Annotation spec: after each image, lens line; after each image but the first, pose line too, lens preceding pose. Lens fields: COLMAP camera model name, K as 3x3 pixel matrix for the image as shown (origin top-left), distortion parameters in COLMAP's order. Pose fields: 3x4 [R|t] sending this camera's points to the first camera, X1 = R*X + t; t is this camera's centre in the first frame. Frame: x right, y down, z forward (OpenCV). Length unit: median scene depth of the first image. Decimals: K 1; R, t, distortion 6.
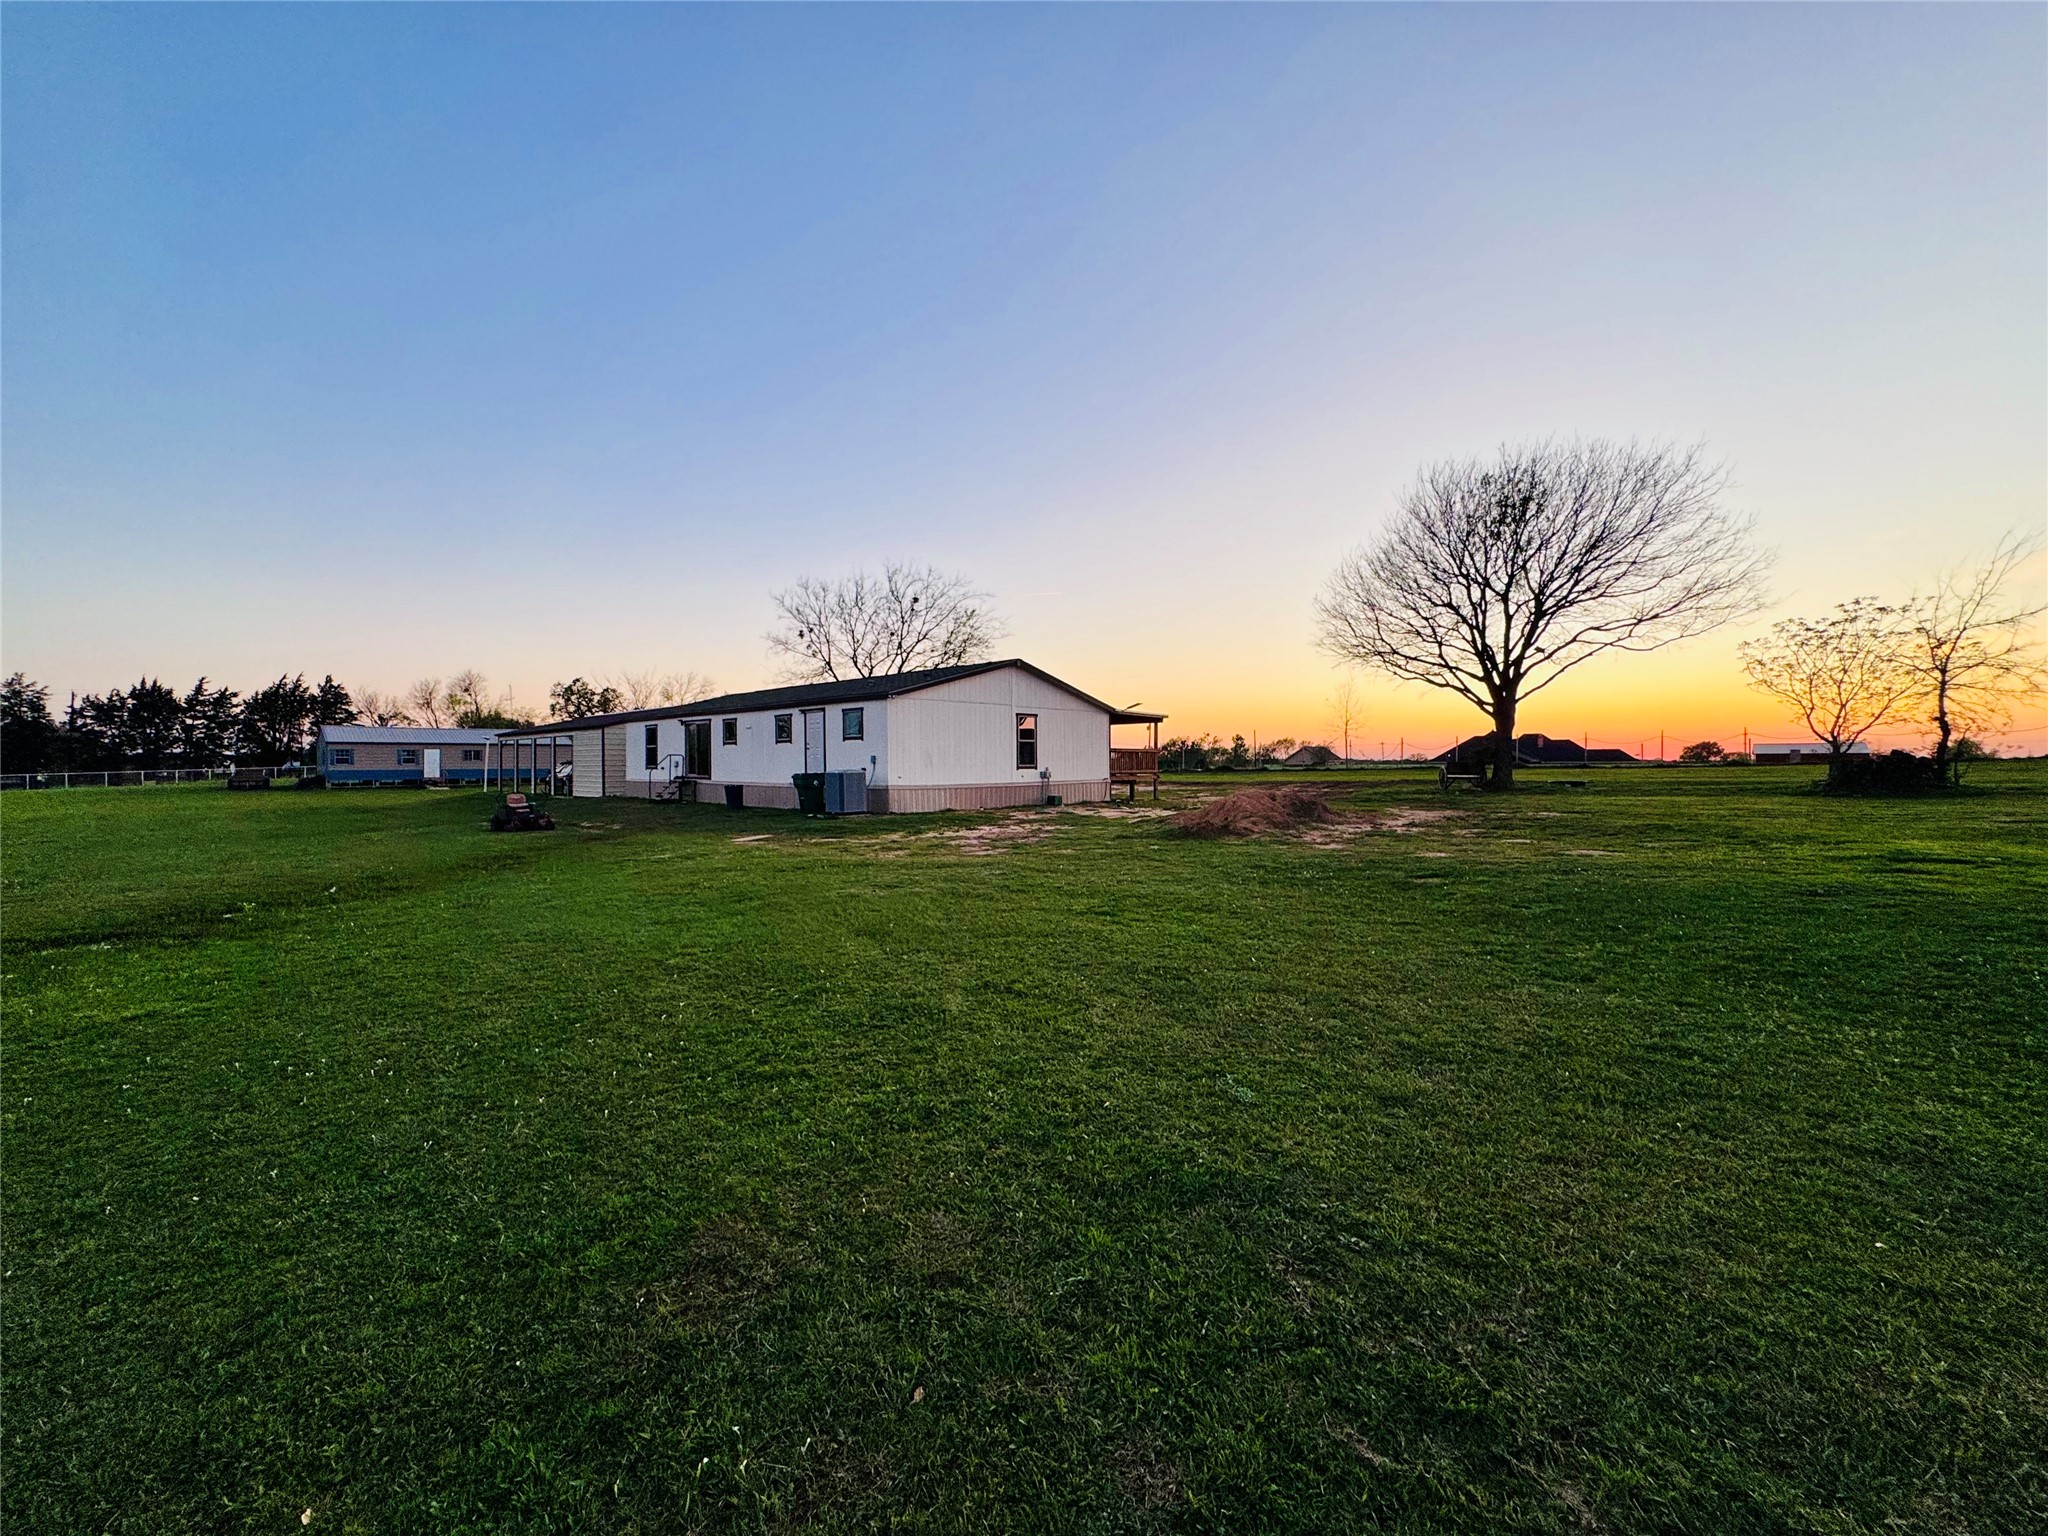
lens RADIAL K [[851.0, 0, 1024.0], [0, 851.0, 768.0], [0, 0, 1]] dist [-0.002815, -0.000240]
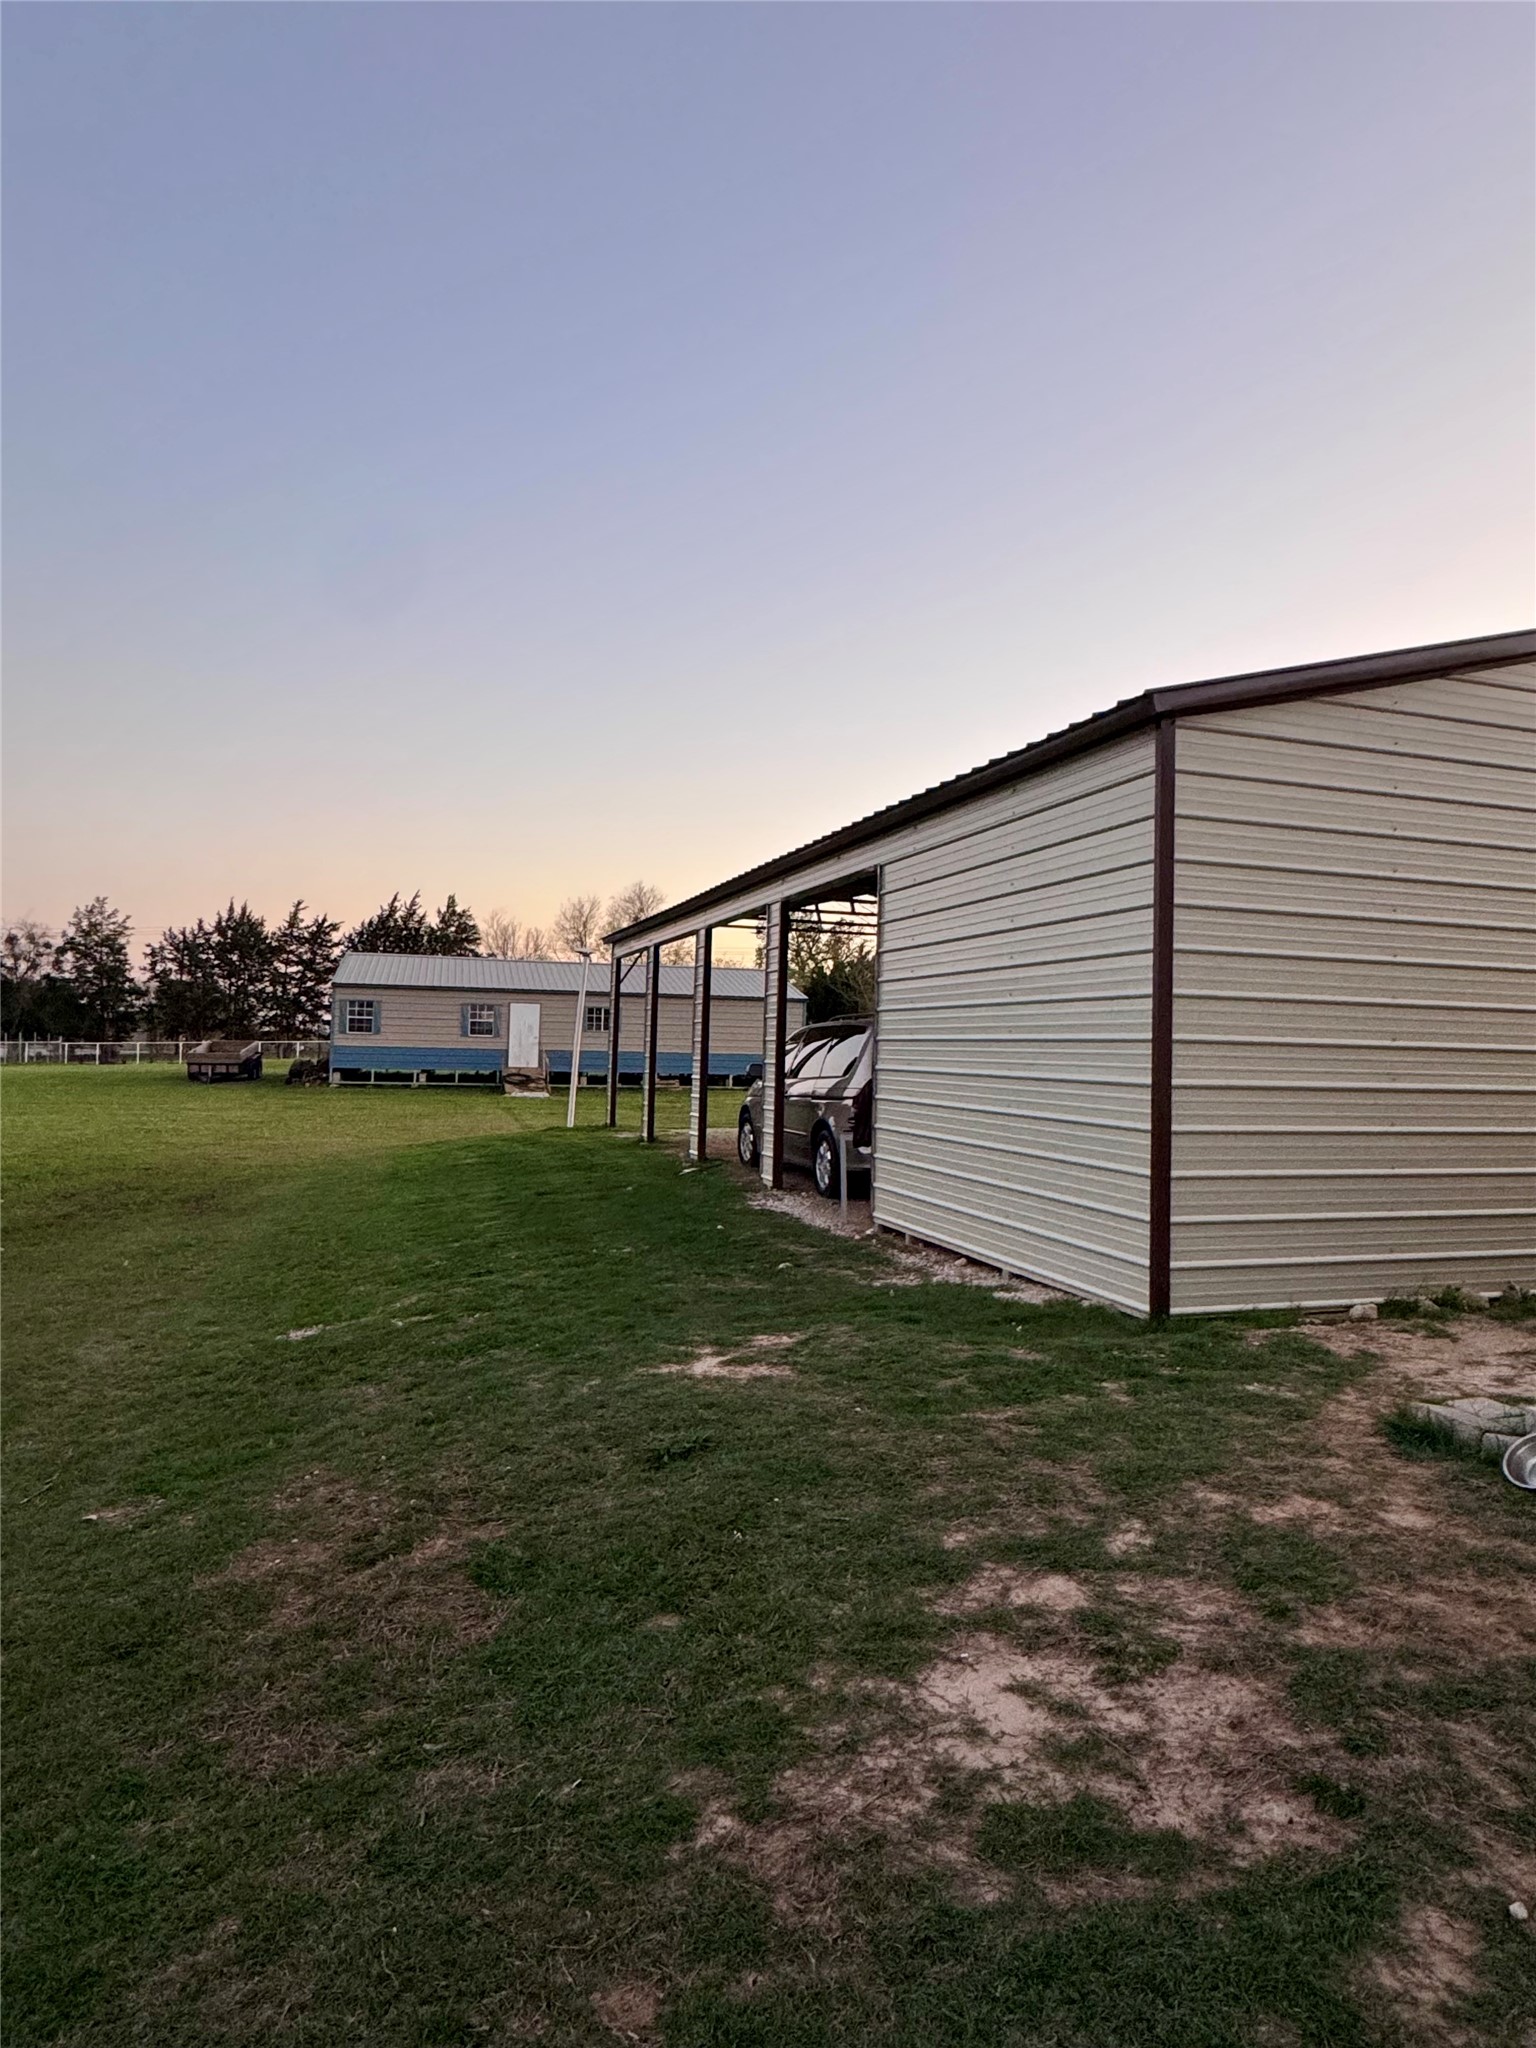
lens RADIAL K [[1231.5, 0, 768.0], [0, 1231.5, 1024.0], [0, 0, 1]] dist [-0.000036, -0.000037]
pose [[0.879721, 0.015207, -0.475248, -0.192174], [-0.029040, 0.999341, -0.021778, -0.001039], [0.474603, 0.032960, 0.879582, 0.338687]]
